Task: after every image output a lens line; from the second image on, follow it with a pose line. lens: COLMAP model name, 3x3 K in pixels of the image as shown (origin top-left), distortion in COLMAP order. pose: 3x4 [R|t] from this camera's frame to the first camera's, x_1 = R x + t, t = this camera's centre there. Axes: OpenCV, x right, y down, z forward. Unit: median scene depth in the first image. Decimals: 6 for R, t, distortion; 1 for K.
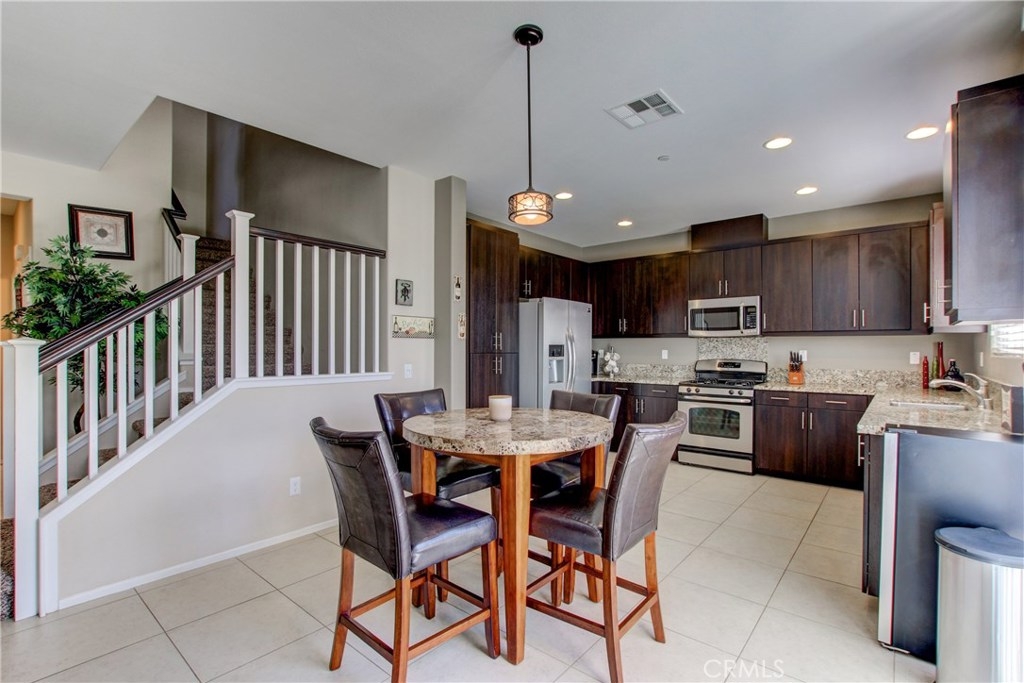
lens RADIAL K [[470.8, 0, 509.6], [0, 470.8, 350.2], [0, 0, 1]] dist [-0.020551, 0.002218]
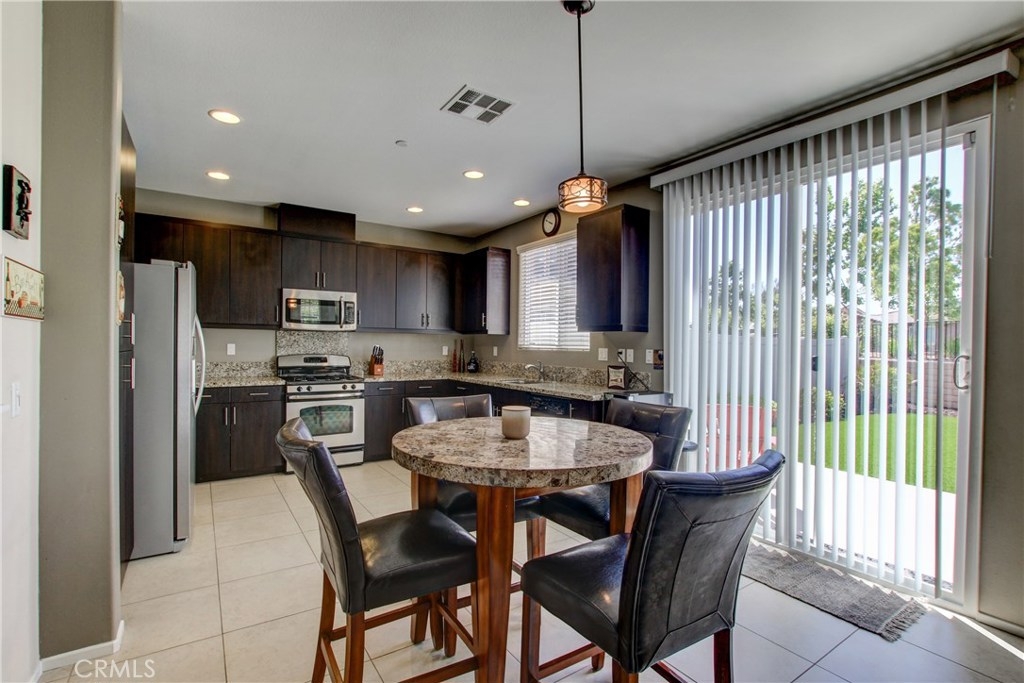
lens RADIAL K [[470.8, 0, 507.1], [0, 470.8, 347.9], [0, 0, 1]] dist [-0.020551, 0.002218]
pose [[0.283293, -0.006714, 0.959010, -0.403777], [-0.006894, 0.999935, 0.009037, -0.005218], [-0.959009, -0.009172, 0.283228, 0.405272]]
